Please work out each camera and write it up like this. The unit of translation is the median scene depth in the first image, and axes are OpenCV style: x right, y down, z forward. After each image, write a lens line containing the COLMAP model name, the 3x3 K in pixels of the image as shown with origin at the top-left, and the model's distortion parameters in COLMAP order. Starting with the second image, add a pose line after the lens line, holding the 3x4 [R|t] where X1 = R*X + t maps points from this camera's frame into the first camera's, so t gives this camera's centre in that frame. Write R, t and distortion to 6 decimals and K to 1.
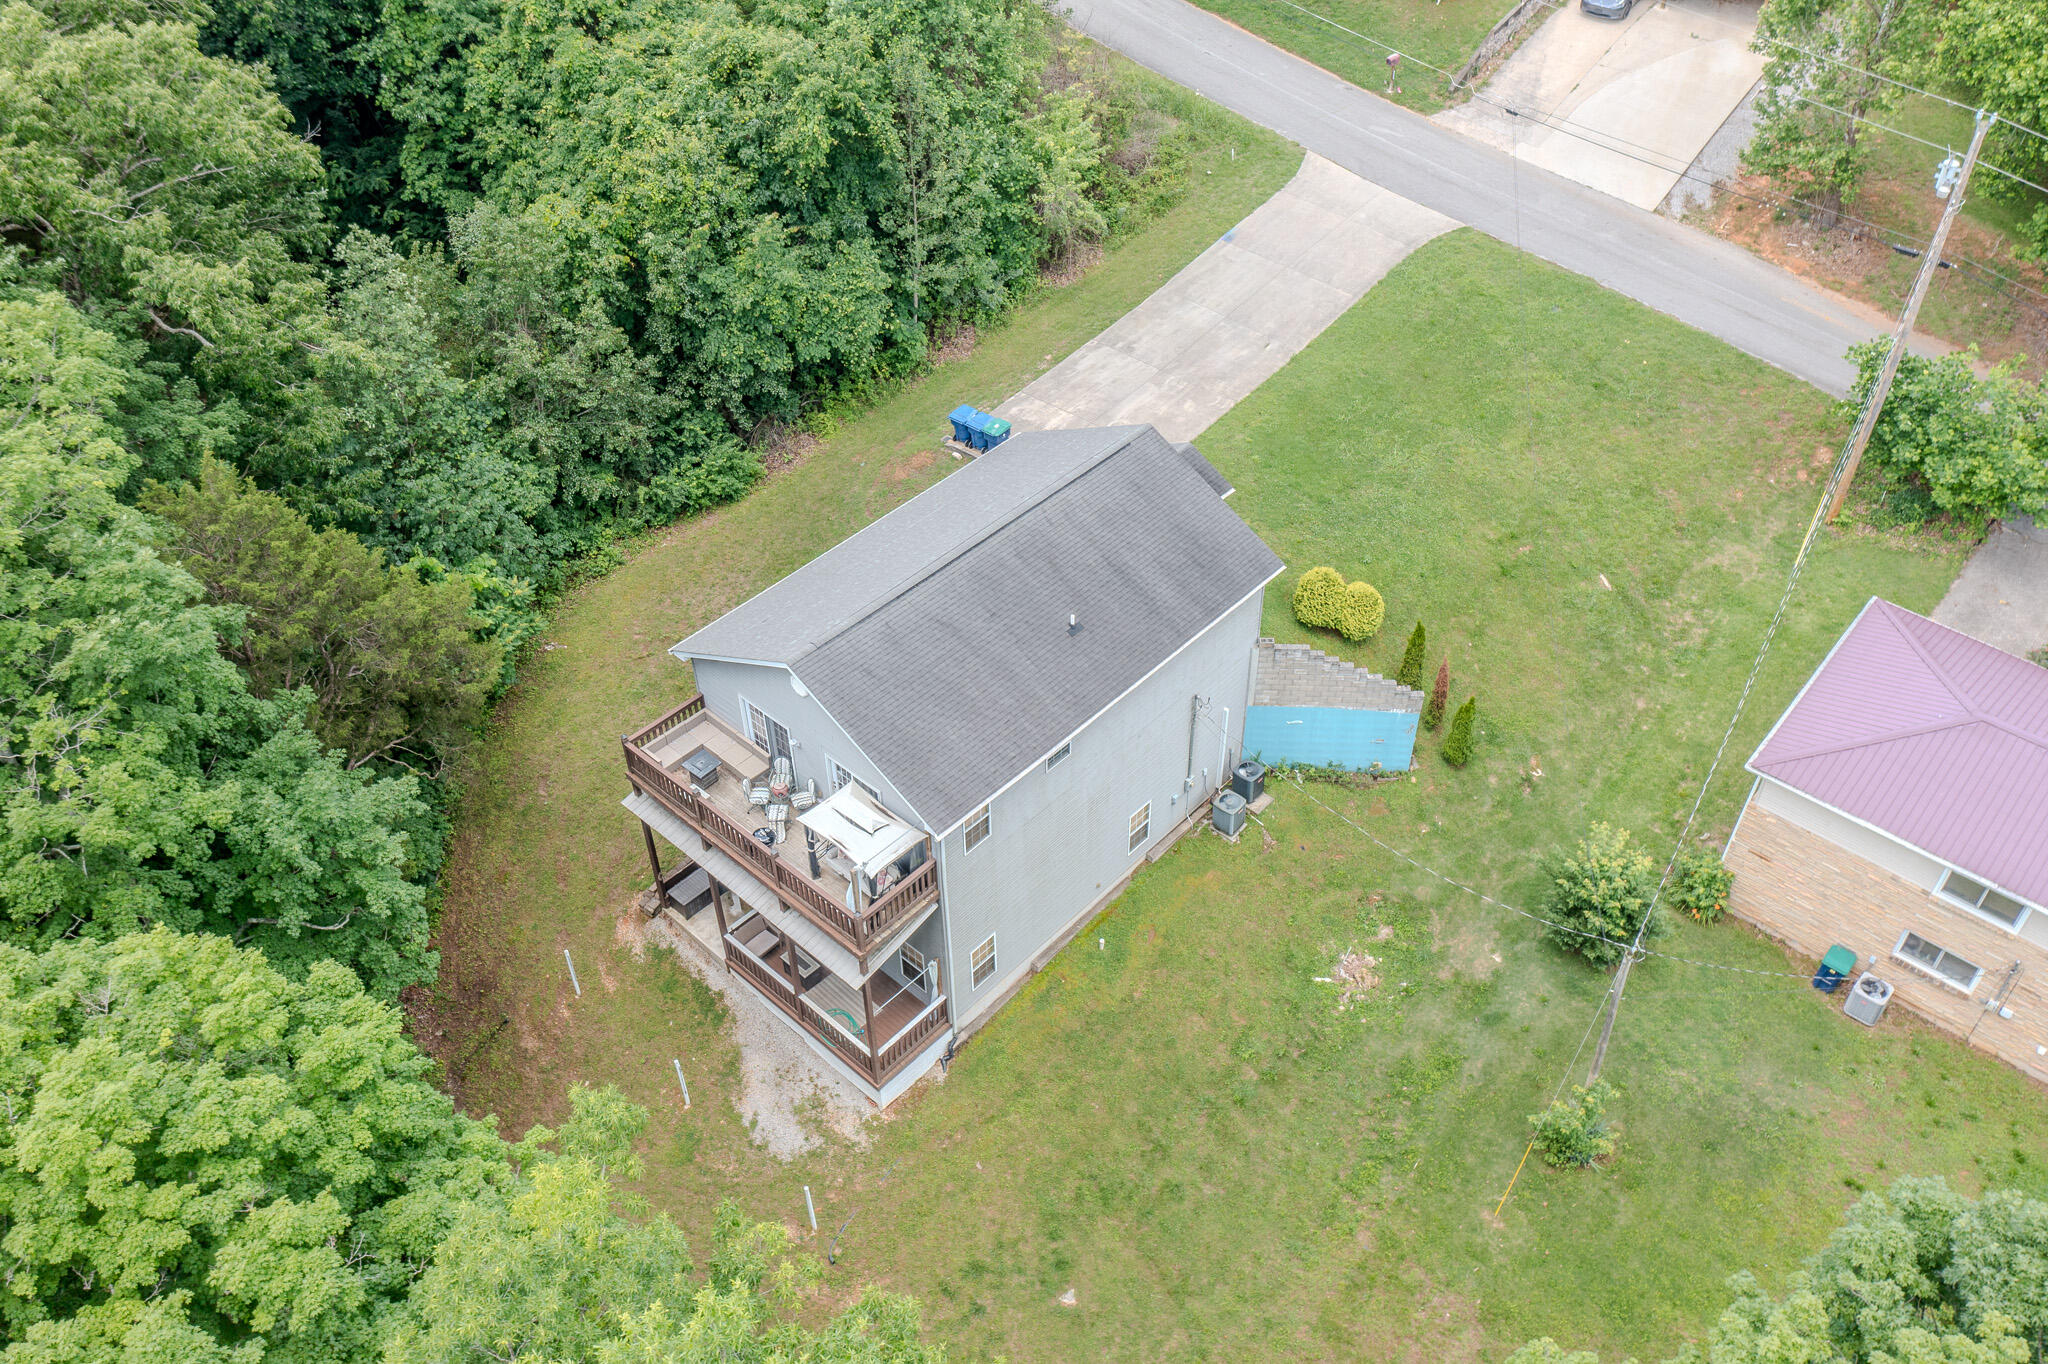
lens RADIAL K [[1633.5, 0, 1016.7], [0, 1633.5, 679.2], [0, 0, 1]] dist [-0.002835, 0.002826]
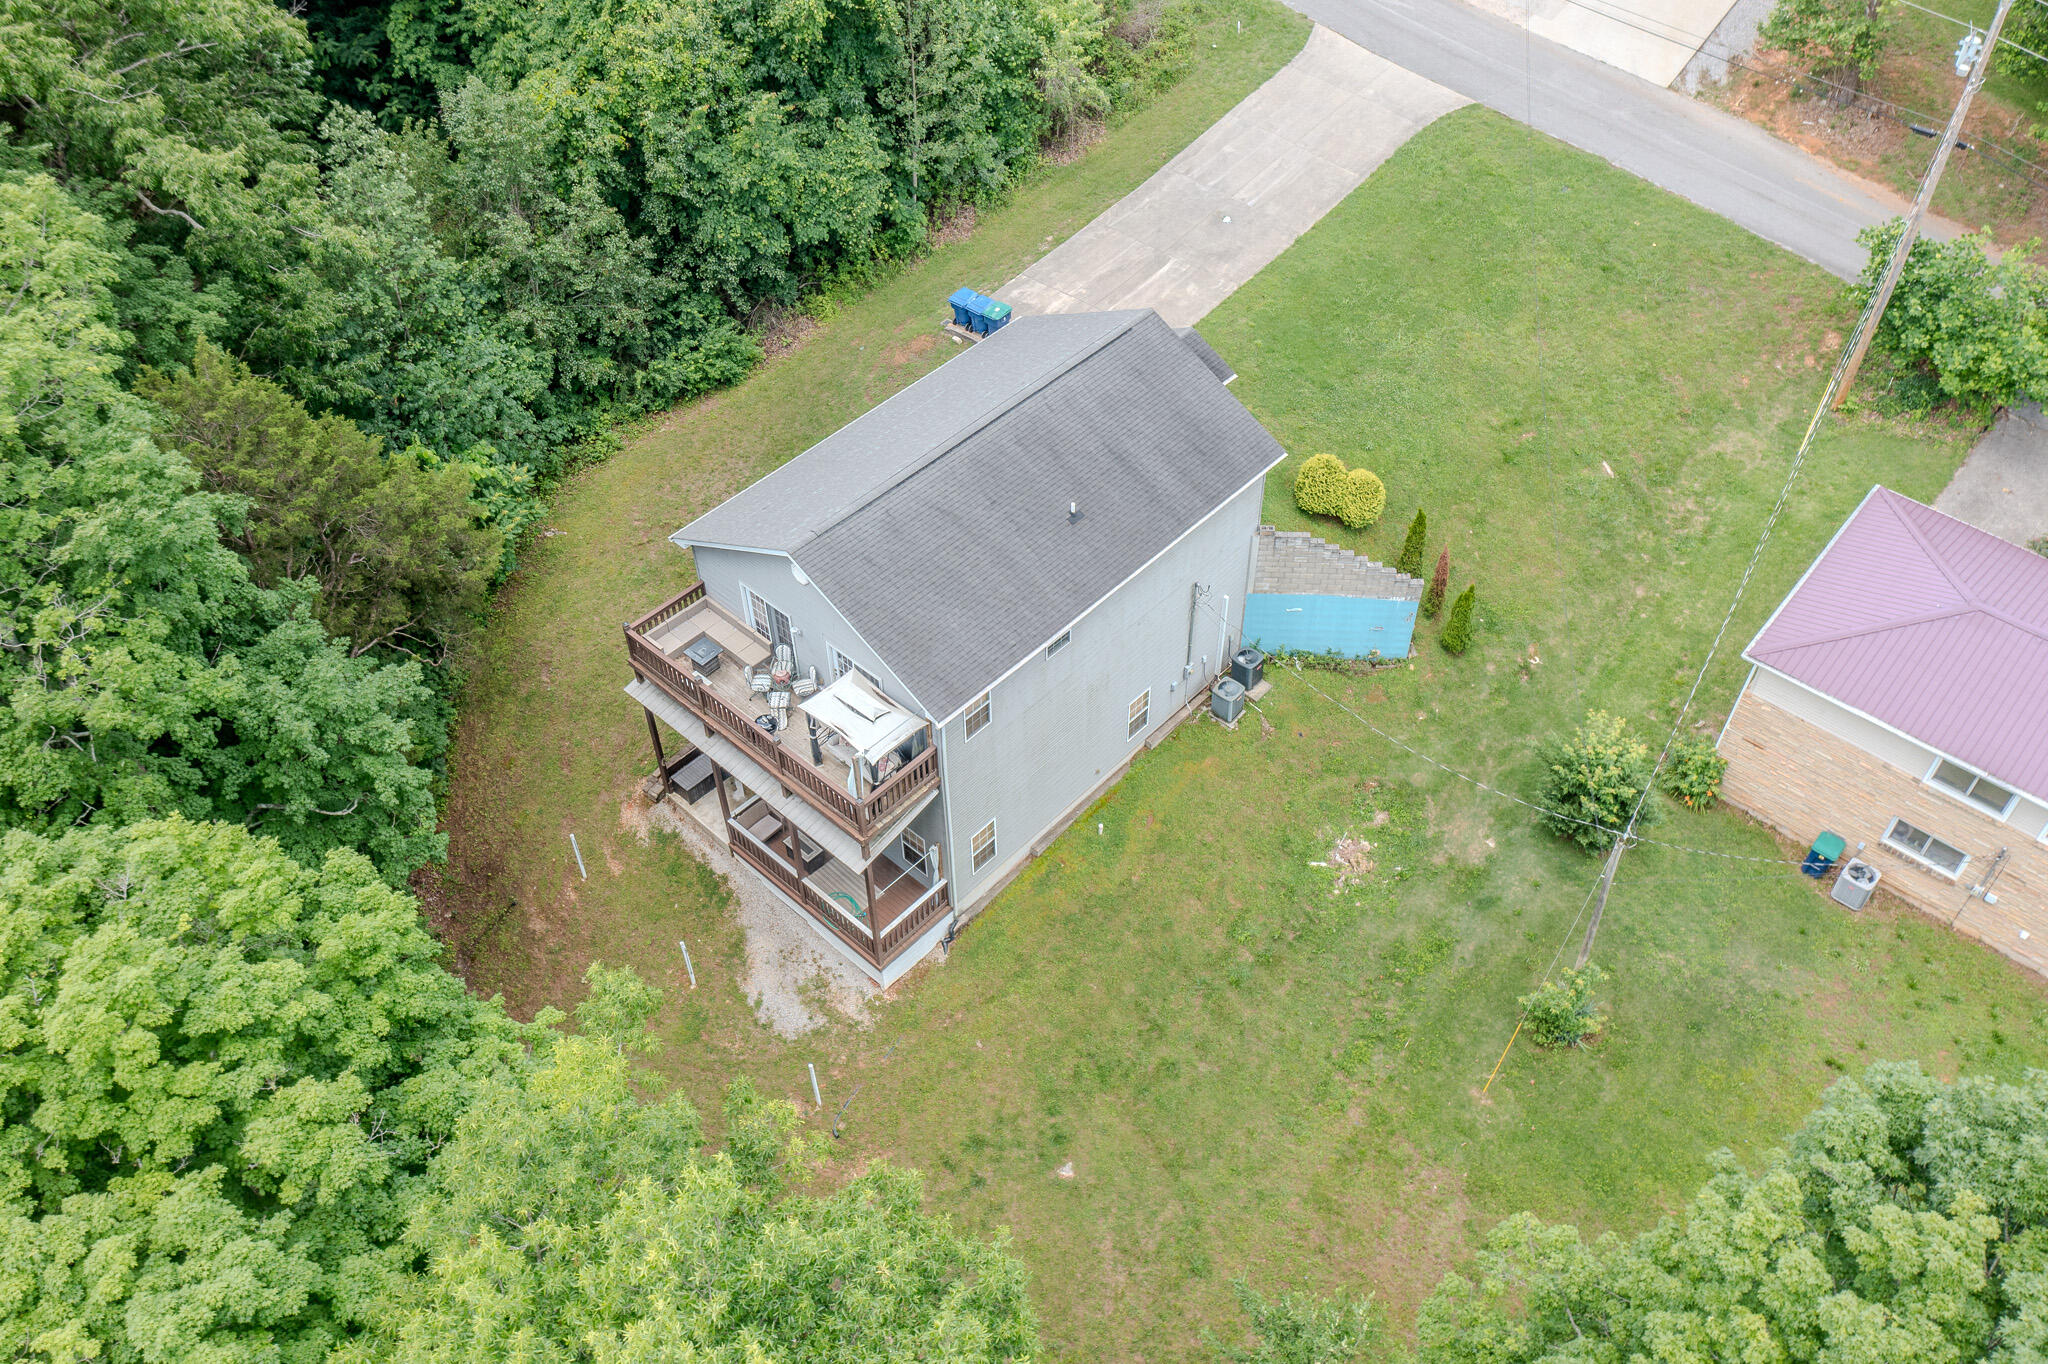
lens RADIAL K [[1633.5, 0, 1016.7], [0, 1633.5, 679.2], [0, 0, 1]] dist [-0.002835, 0.002826]
pose [[0.999999, 0.001583, 0.000425, -0.000509], [-0.001610, 0.997463, 0.071167, -0.002311], [-0.000312, -0.071167, 0.997464, -0.002779]]
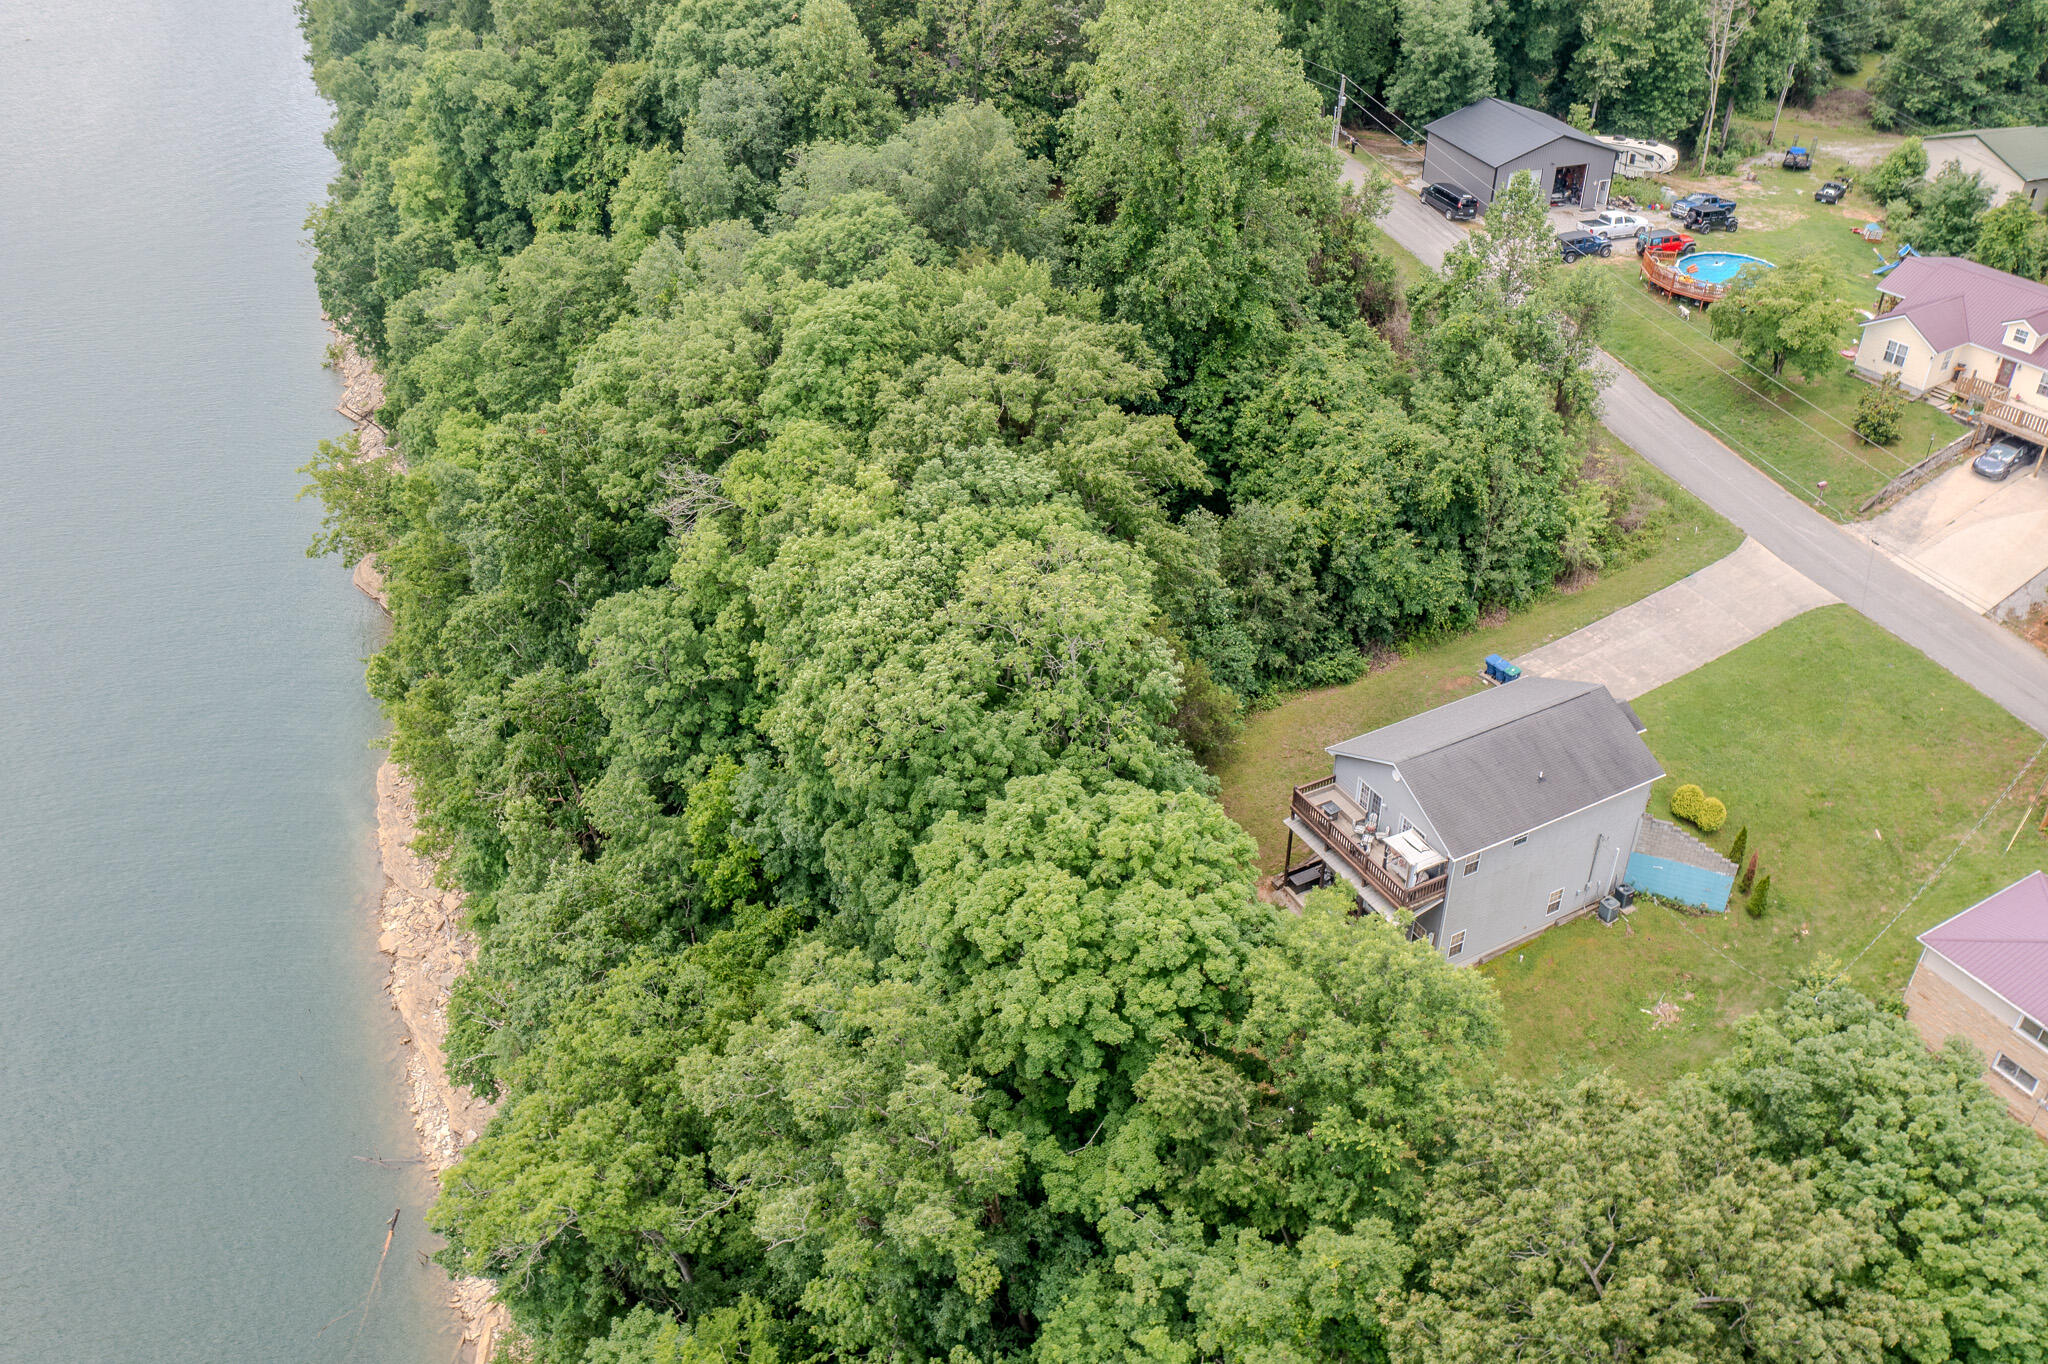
lens RADIAL K [[1643.5, 0, 1024.0], [0, 1643.5, 682.0], [0, 0, 1]] dist [-0.008280, 0.008960]
pose [[0.944787, 0.192110, -0.265465, -0.041330], [-0.223546, 0.970199, -0.093490, 0.148340], [0.239593, 0.147672, 0.959577, -0.863332]]
